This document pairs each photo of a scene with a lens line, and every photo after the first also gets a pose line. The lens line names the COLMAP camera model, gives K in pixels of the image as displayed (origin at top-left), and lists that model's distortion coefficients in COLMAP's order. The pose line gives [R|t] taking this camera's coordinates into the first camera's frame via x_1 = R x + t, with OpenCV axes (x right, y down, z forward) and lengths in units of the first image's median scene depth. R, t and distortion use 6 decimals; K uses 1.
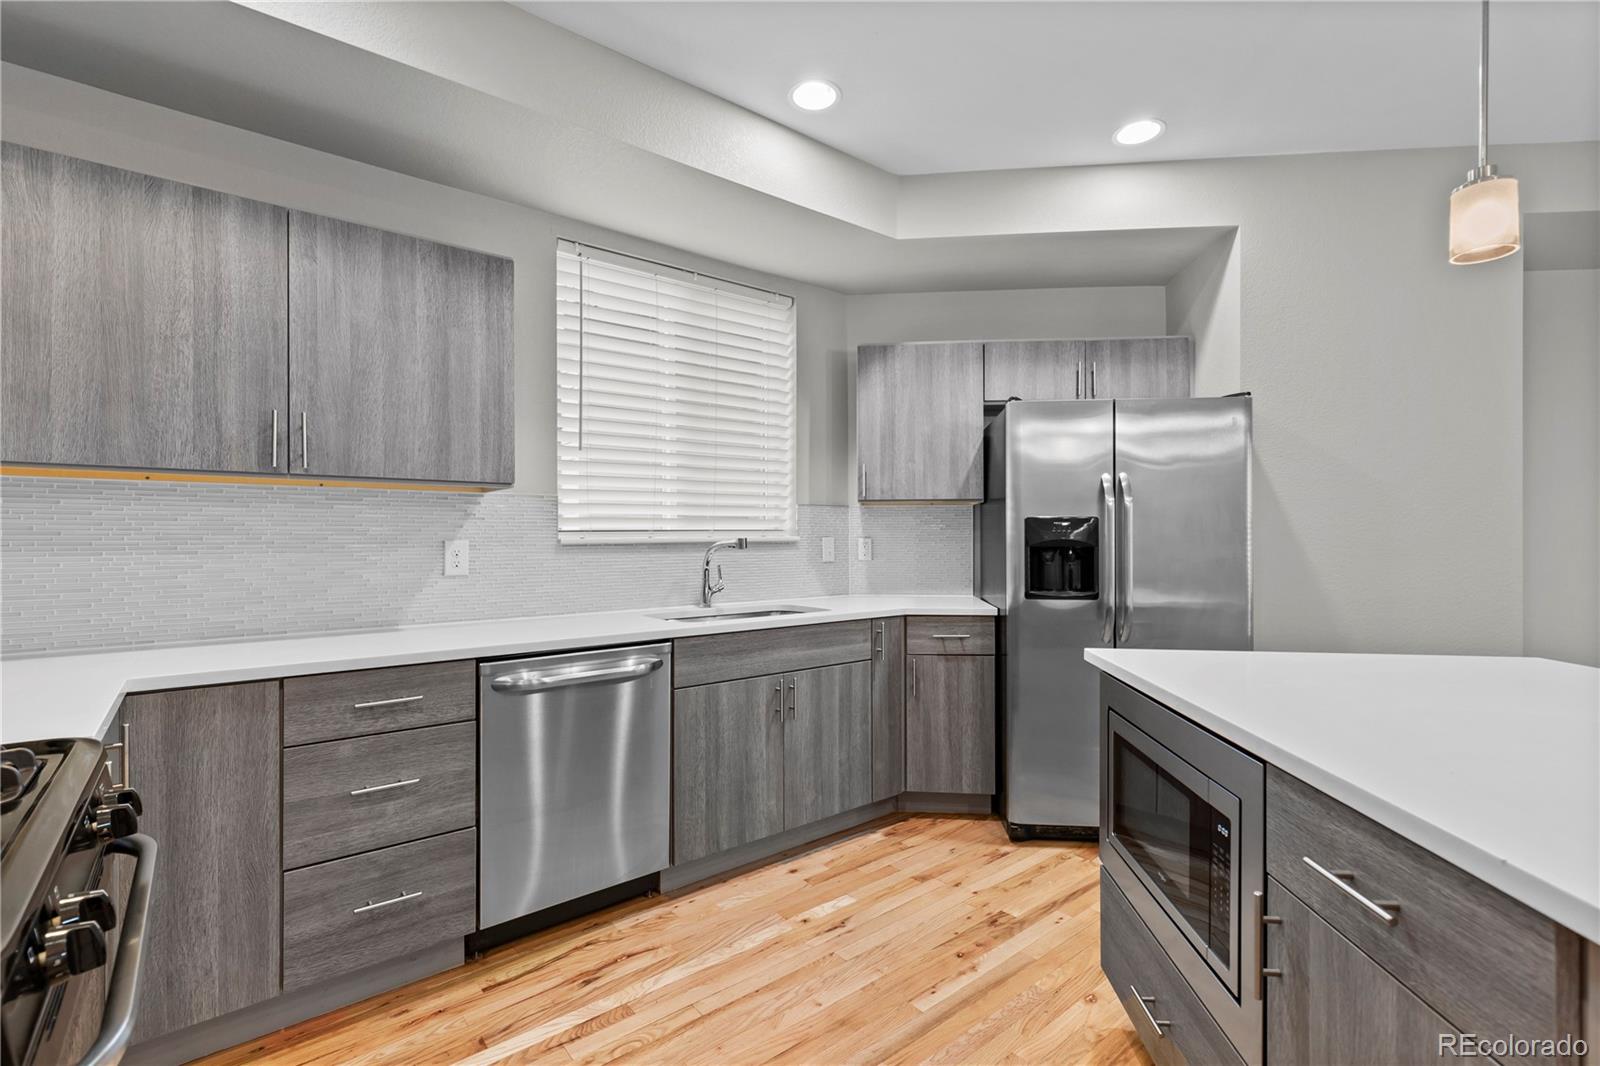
lens RADIAL K [[725.3, 0, 800.9], [0, 725.3, 536.9], [0, 0, 1]] dist [0.007865, -0.001063]
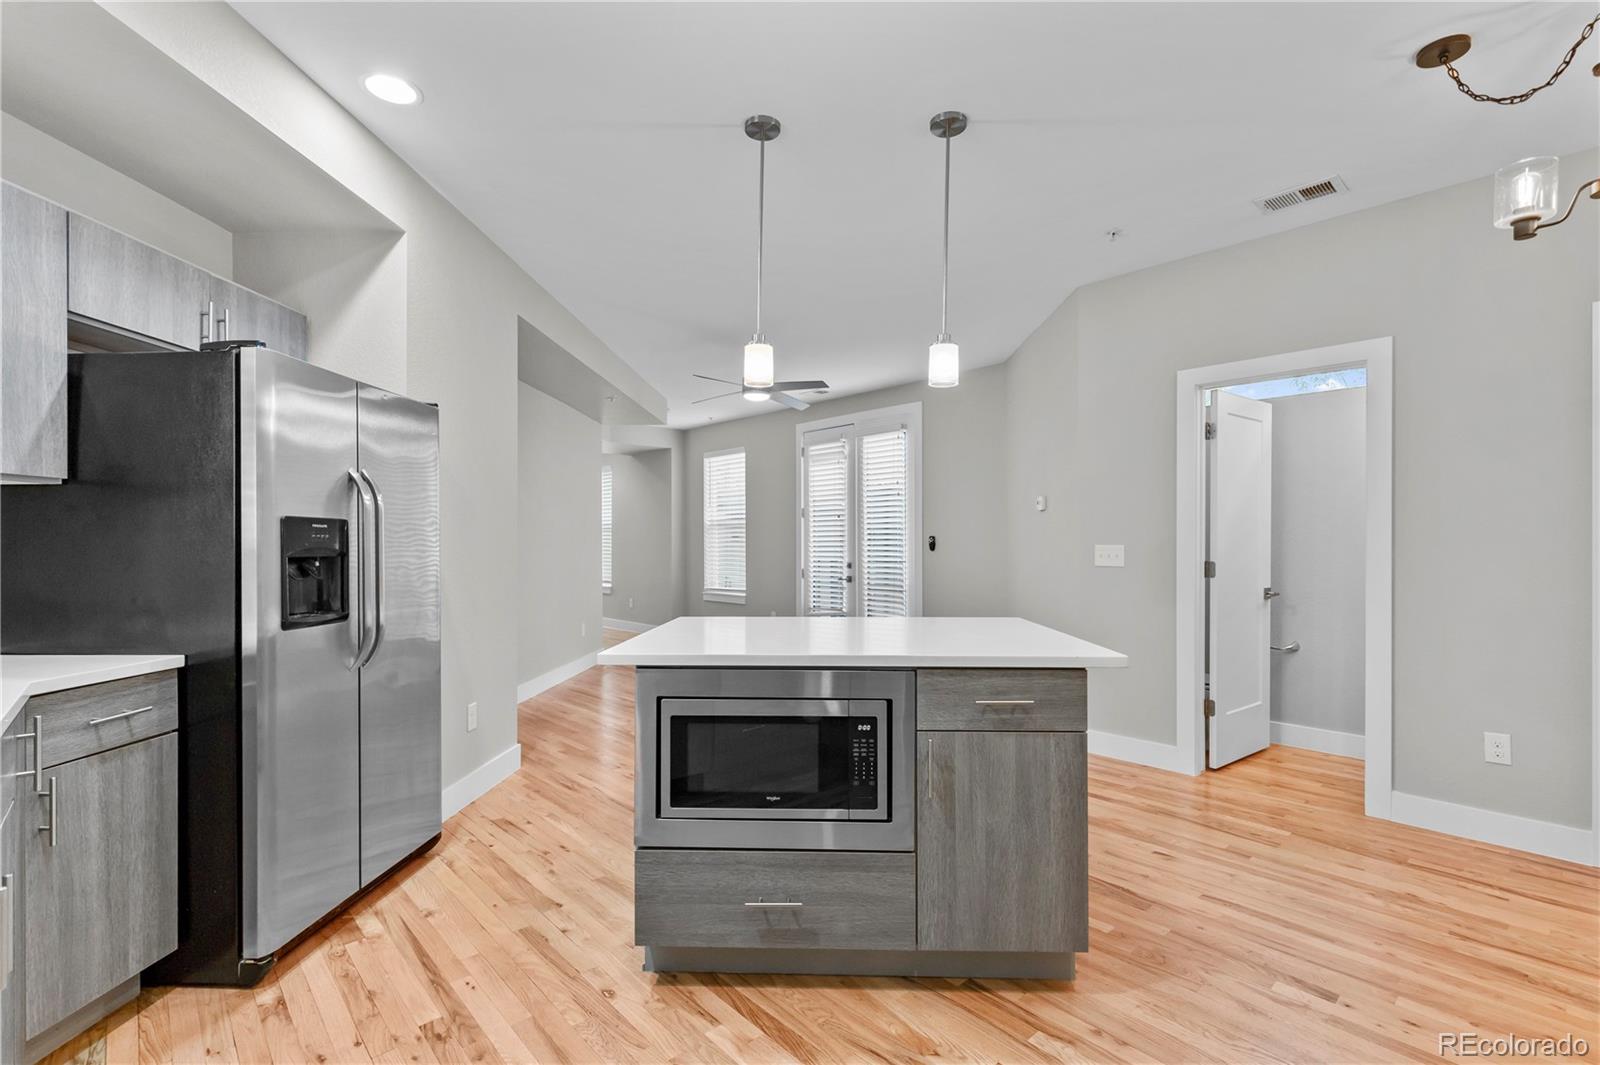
lens RADIAL K [[727.6, 0, 805.0], [0, 727.6, 540.5], [0, 0, 1]] dist [0.001459, -0.000012]
pose [[-0.058526, 0.006813, 0.998263, -0.481743], [-0.000584, 0.999976, -0.006859, 0.001212], [-0.998286, -0.000984, -0.058521, 0.582563]]
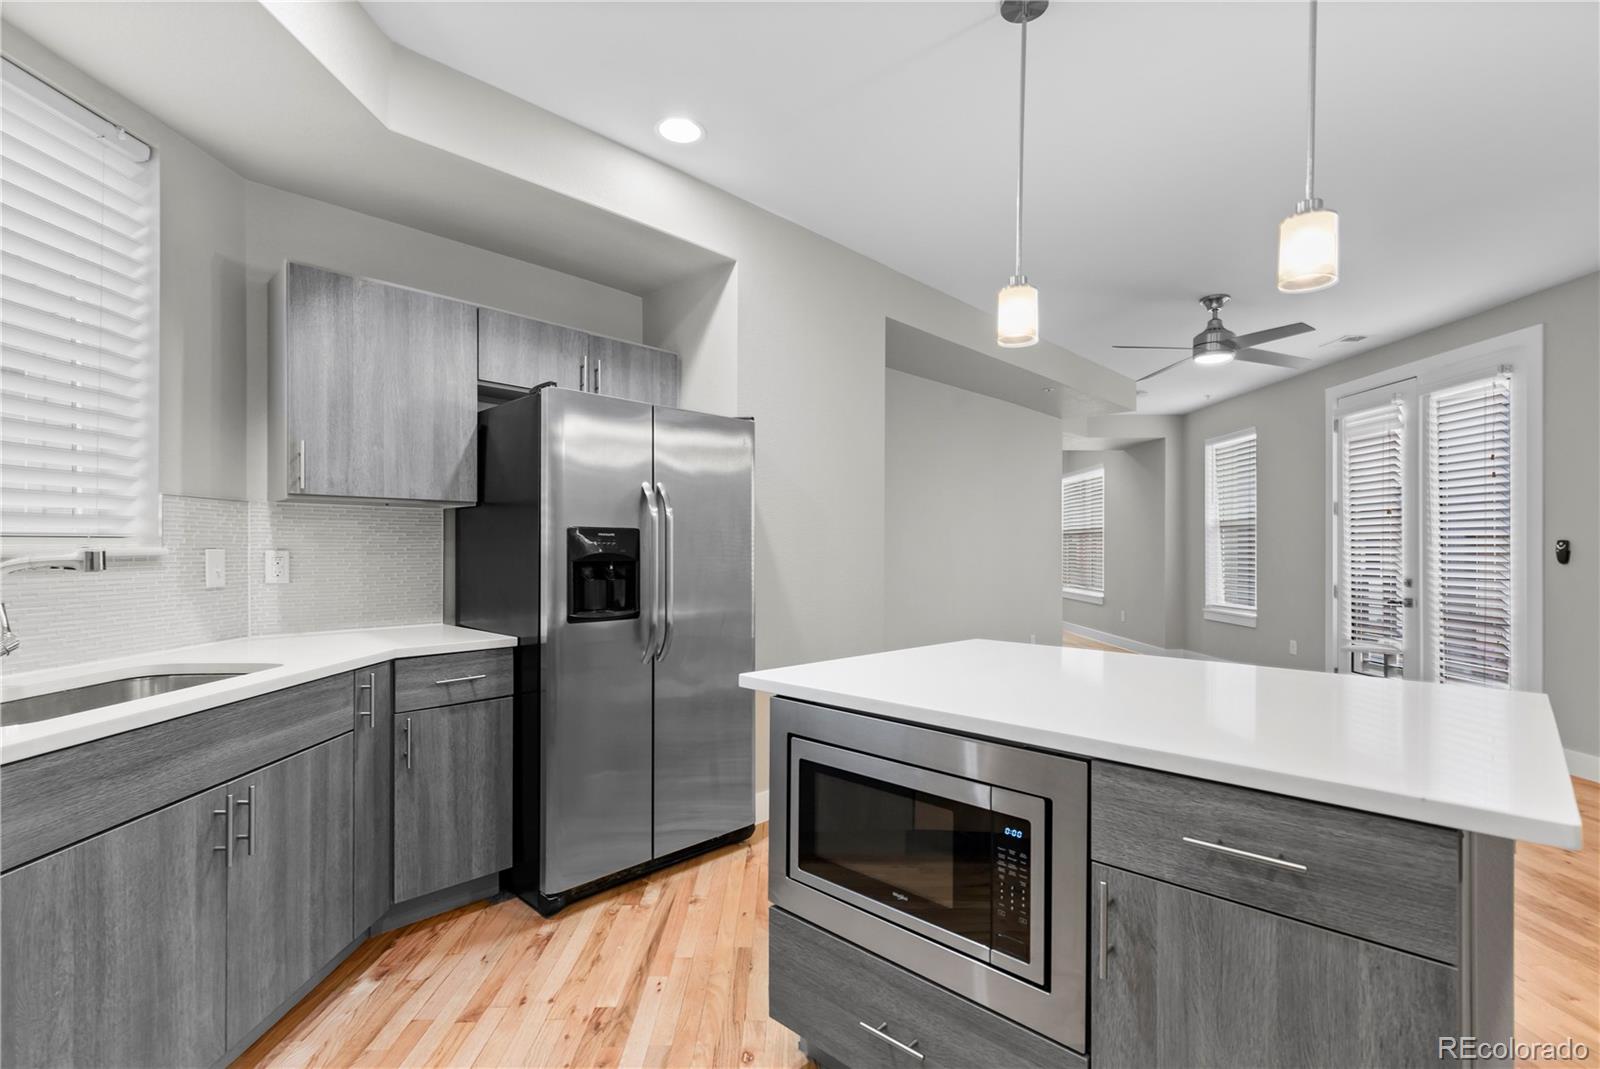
lens RADIAL K [[739.2, 0, 811.7], [0, 739.2, 546.6], [0, 0, 1]] dist [0.003118, -0.000202]
pose [[0.616967, 0.005240, 0.786972, -0.213048], [-0.005287, 0.999983, -0.002513, -0.003795], [-0.786971, -0.002610, 0.616984, 0.271106]]
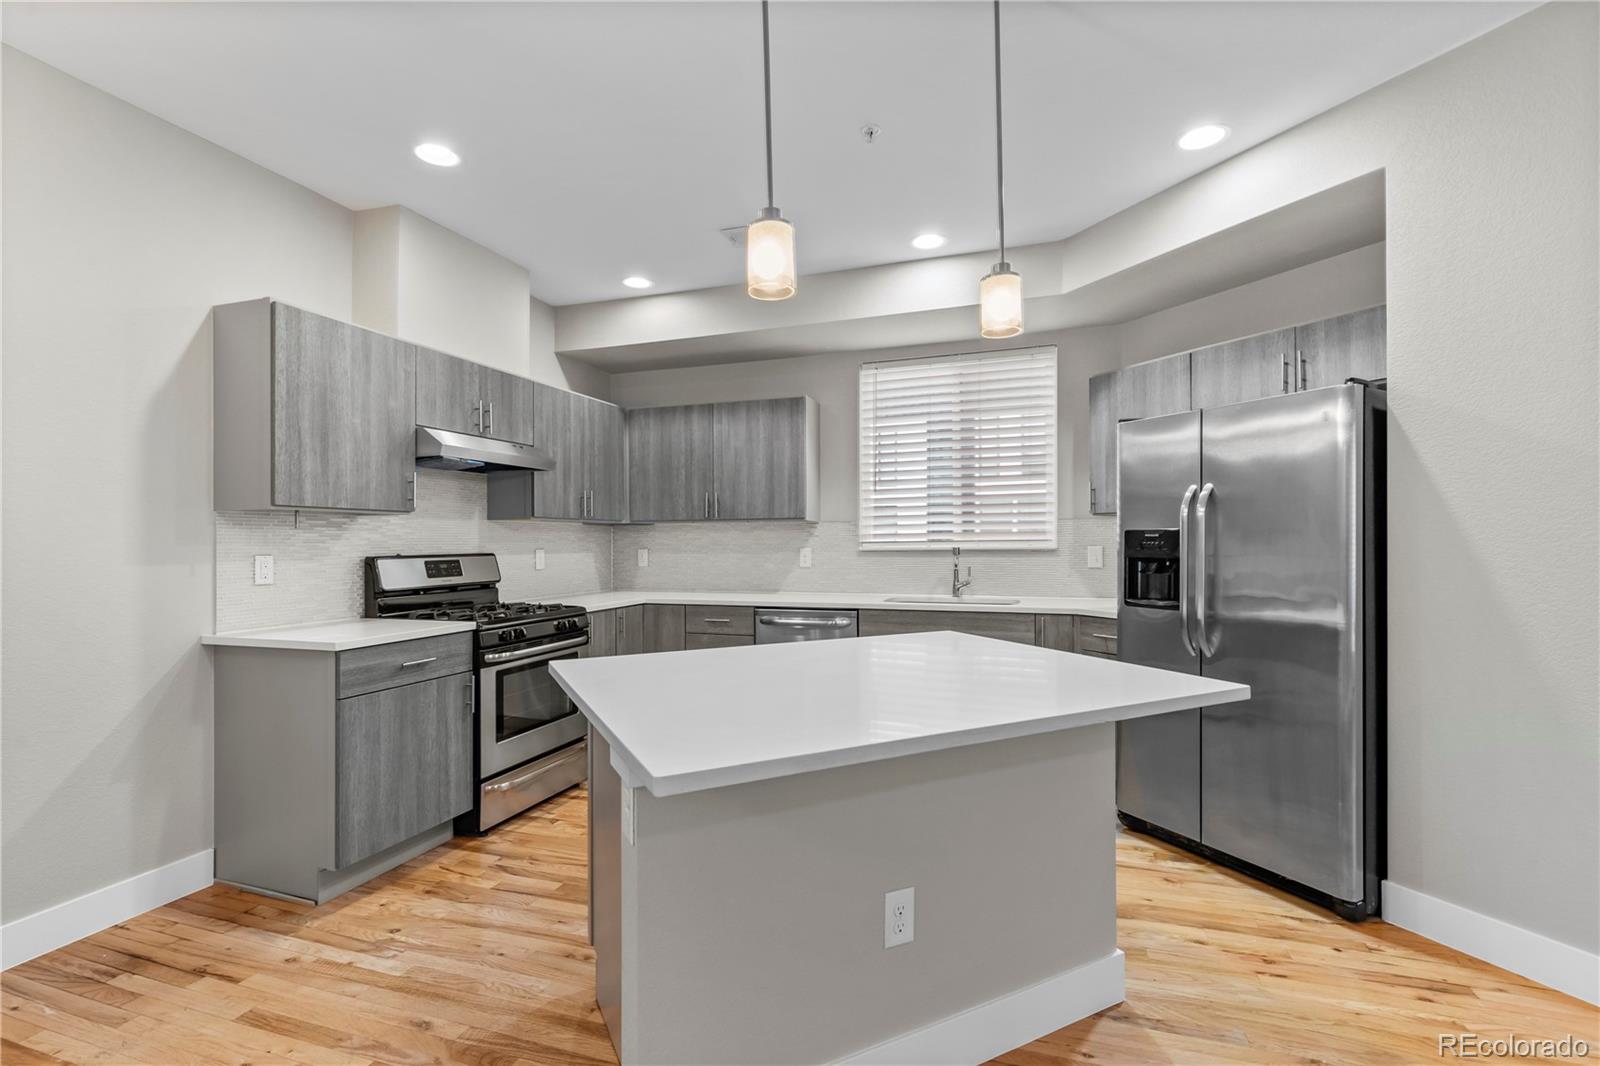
lens RADIAL K [[724.9, 0, 806.1], [0, 724.9, 538.8], [0, 0, 1]] dist [0.005834, -0.000807]
pose [[0.535144, -0.003796, -0.844752, 1.070515], [0.005286, 0.999985, -0.001145, -0.016835], [0.844744, -0.003853, 0.535156, 0.019598]]
